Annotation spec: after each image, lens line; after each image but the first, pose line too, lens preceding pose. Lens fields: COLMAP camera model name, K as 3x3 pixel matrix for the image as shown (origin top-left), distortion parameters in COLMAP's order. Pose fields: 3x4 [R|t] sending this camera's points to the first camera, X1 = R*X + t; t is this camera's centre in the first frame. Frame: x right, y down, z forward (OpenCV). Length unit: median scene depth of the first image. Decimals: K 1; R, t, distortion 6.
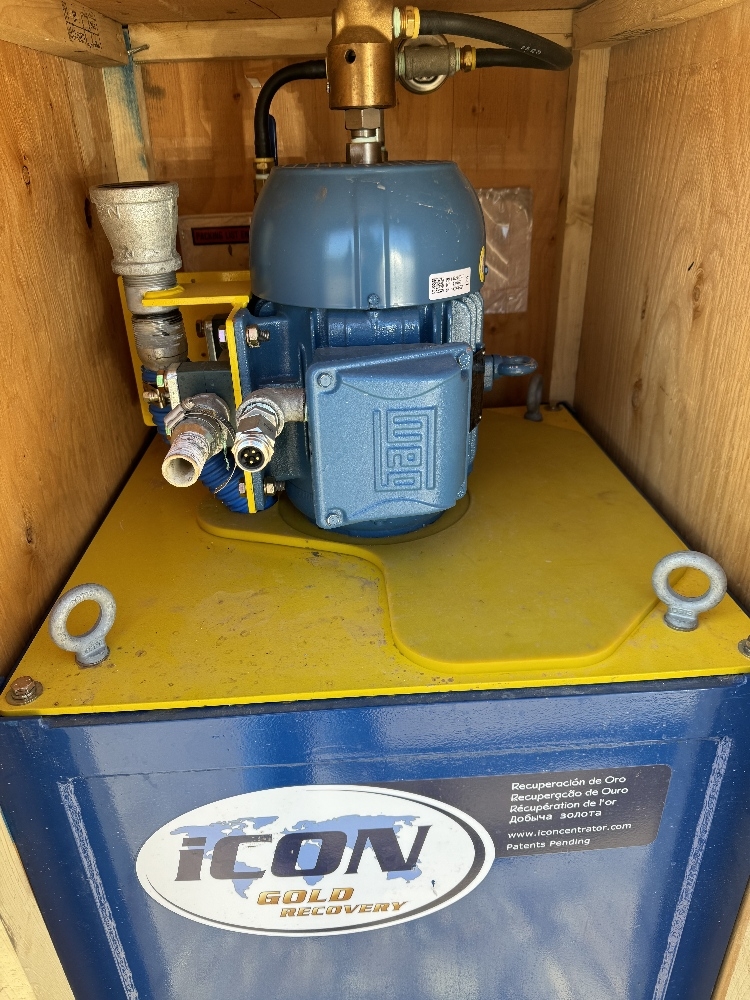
lens RADIAL K [[933.6, 0, 375.0], [0, 933.6, 500.0], [0, 0, 1]] dist [0.049071, -0.005685]
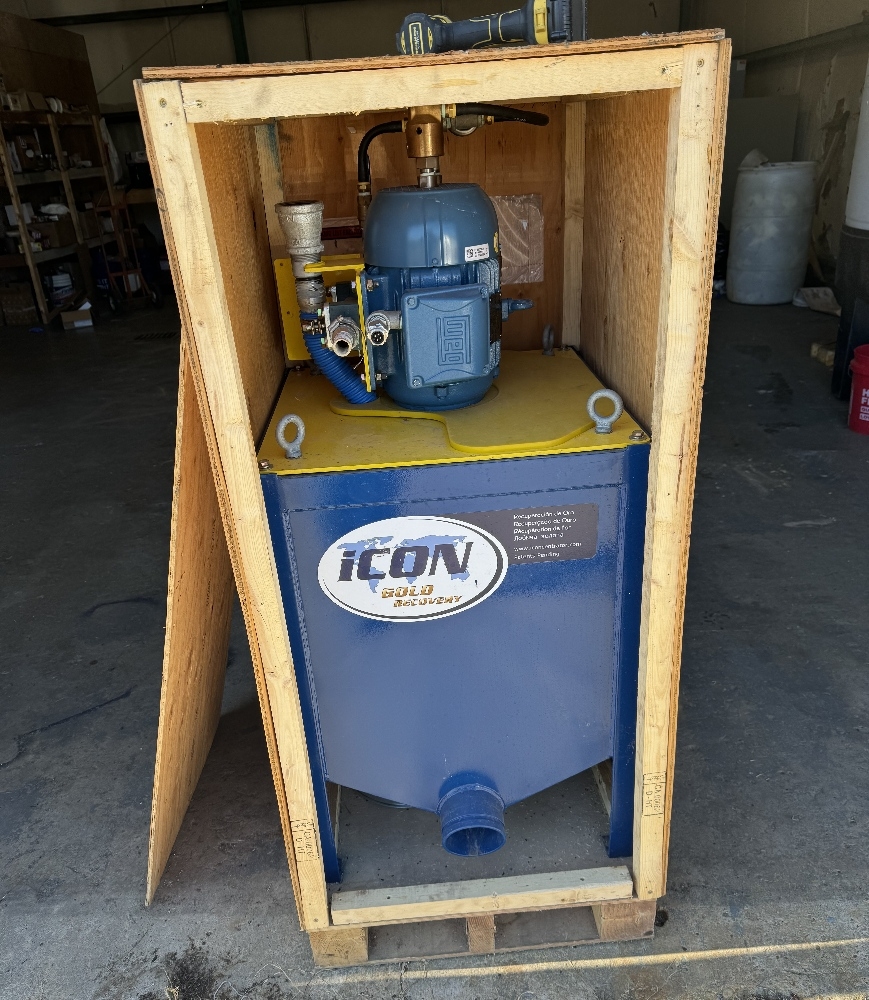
lens RADIAL K [[777.9, 0, 434.5], [0, 777.9, 500.0], [0, 0, 1]] dist [0.001837, 0.000047]
pose [[0.999557, -0.027865, -0.010503, 0.000356], [0.028398, 0.998109, 0.054510, 0.162697], [0.008964, -0.054784, 0.998458, -0.531988]]
